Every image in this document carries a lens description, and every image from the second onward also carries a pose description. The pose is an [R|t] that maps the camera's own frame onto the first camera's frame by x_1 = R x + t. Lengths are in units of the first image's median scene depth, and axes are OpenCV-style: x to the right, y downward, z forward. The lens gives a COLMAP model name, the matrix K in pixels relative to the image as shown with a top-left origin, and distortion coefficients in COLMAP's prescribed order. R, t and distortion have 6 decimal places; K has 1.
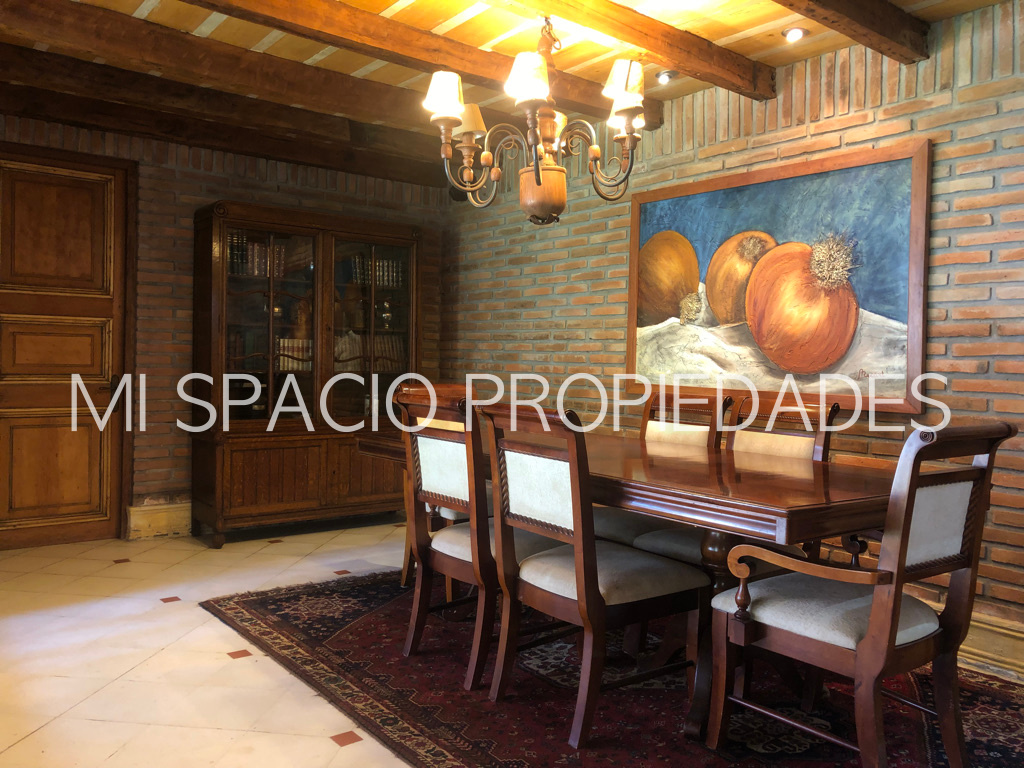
lens RADIAL K [[846.1, 0, 509.0], [0, 846.1, 374.6], [0, 0, 1]] dist [0.023766, -0.017367]
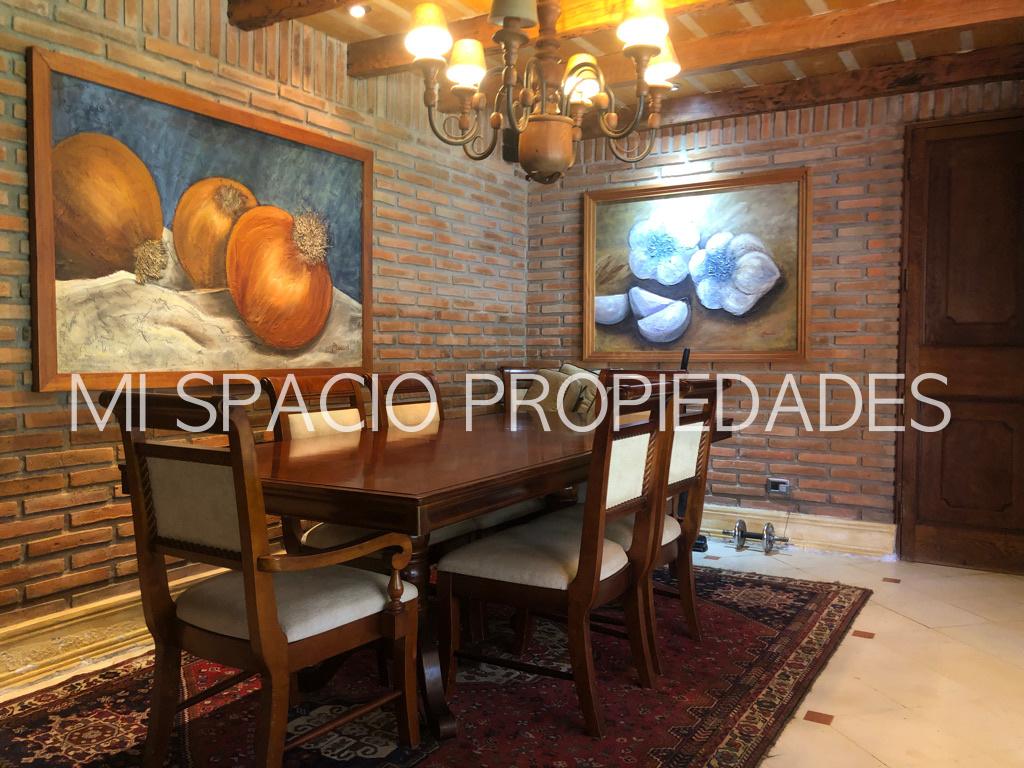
lens RADIAL K [[846.1, 0, 508.1], [0, 846.1, 390.9], [0, 0, 1]] dist [0.023766, -0.017367]
pose [[-0.361895, -0.066821, 0.929821, -0.615341], [0.012750, 0.996980, 0.076609, -0.022905], [-0.932132, 0.039579, -0.359950, 1.076365]]
